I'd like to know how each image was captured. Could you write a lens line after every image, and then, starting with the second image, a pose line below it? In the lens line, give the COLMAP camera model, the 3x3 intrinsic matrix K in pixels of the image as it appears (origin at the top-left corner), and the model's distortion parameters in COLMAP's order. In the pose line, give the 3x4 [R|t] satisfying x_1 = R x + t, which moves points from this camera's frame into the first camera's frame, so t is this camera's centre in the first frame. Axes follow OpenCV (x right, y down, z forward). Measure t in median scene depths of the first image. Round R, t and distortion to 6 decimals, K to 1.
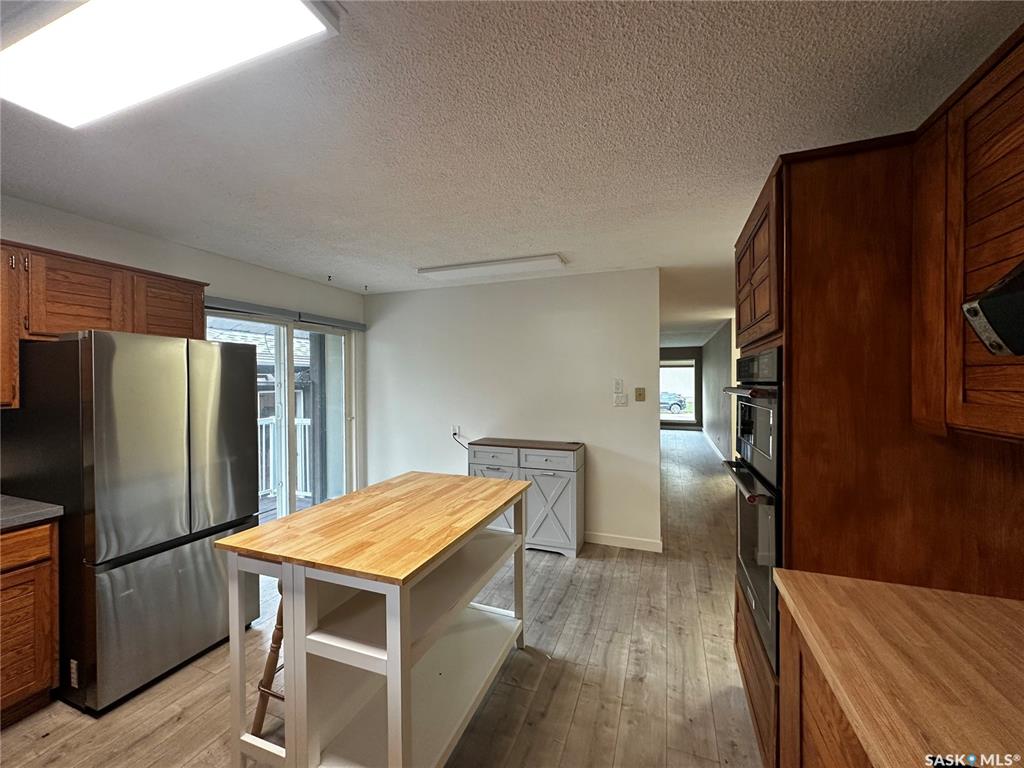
lens RADIAL K [[408.9, 0, 512.0], [0, 408.9, 384.0], [0, 0, 1]] dist [-0.002428, 0.000818]
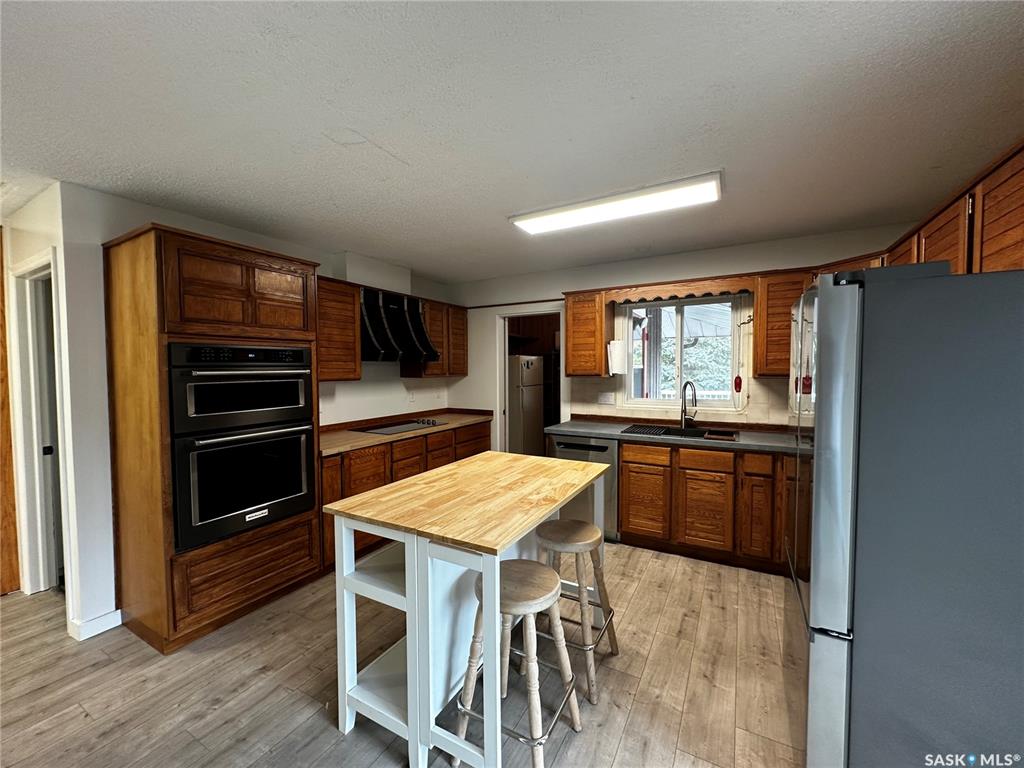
lens RADIAL K [[408.9, 0, 512.0], [0, 408.9, 384.0], [0, 0, 1]] dist [-0.002428, 0.000818]
pose [[-0.988925, 0.003922, 0.148364, -0.431692], [0.011383, 0.998710, 0.049478, 0.000705], [-0.147979, 0.050619, -0.987694, 1.883232]]
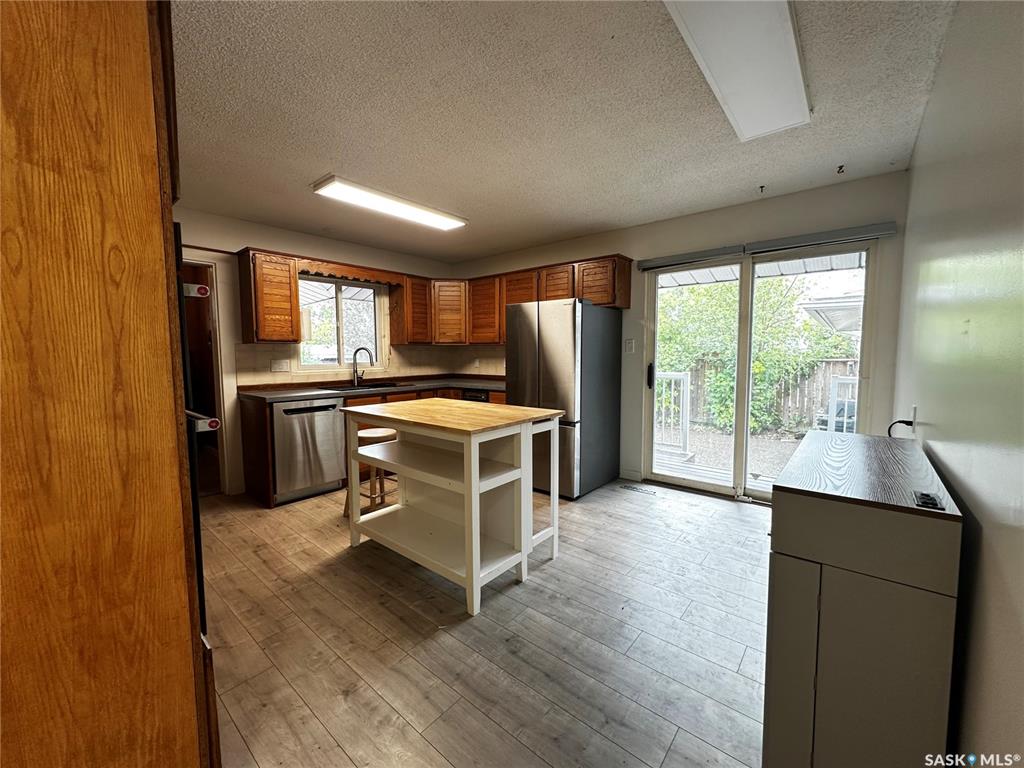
lens RADIAL K [[408.9, 0, 512.0], [0, 408.9, 384.0], [0, 0, 1]] dist [-0.002428, 0.000818]
pose [[-0.328372, 0.078736, -0.941261, 0.900151], [-0.004543, 0.996376, 0.084931, 0.089893], [0.944538, 0.032166, -0.326824, 1.549453]]
